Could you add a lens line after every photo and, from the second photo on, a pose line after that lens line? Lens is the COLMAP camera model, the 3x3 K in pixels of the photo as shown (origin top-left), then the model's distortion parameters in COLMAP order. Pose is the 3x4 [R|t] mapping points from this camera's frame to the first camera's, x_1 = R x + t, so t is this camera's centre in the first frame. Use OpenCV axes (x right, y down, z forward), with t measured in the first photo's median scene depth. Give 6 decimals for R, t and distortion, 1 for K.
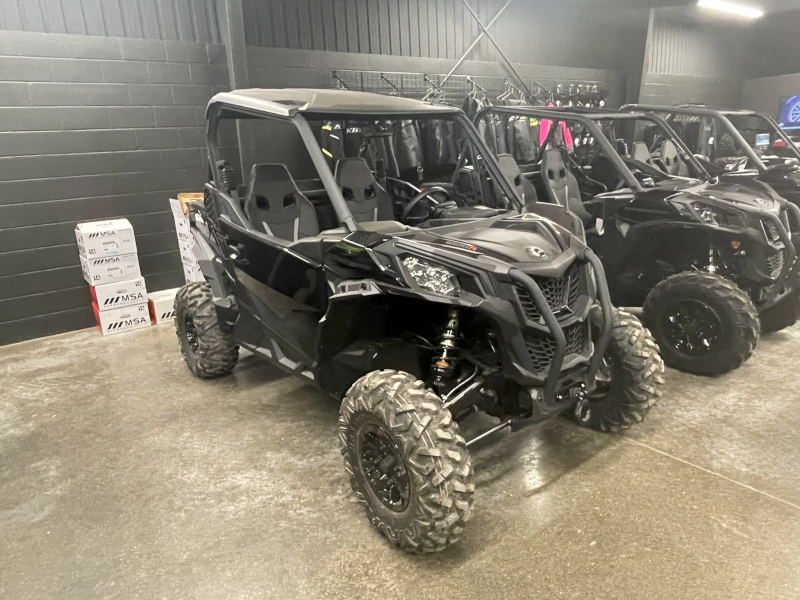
lens RADIAL K [[540.0, 0, 397.6], [0, 540.0, 299.3], [0, 0, 1]] dist [-0.003332, -0.001700]
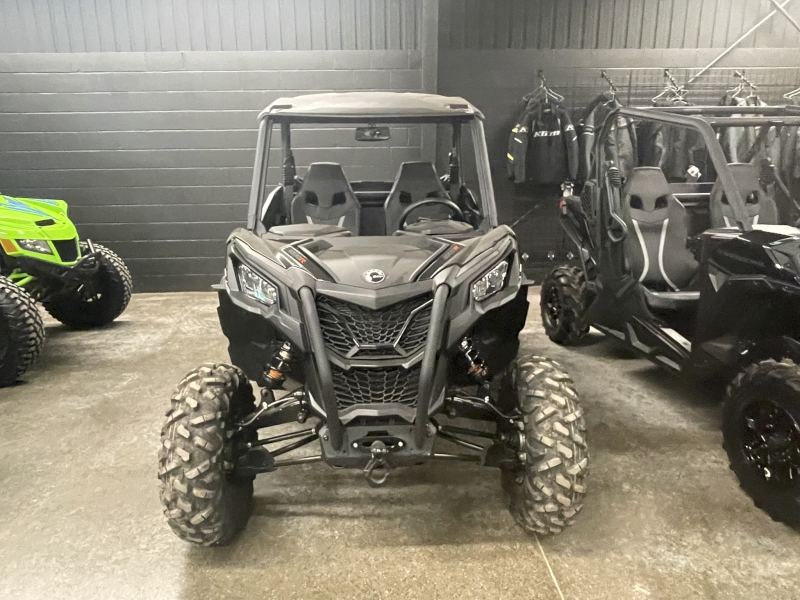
lens RADIAL K [[540.0, 0, 398.1], [0, 540.0, 301.8], [0, 0, 1]] dist [-0.003332, -0.001700]
pose [[0.812624, 0.190066, -0.550923, 0.490044], [-0.188645, 0.980216, 0.059914, -0.068303], [0.551411, 0.055242, 0.832402, 0.189701]]
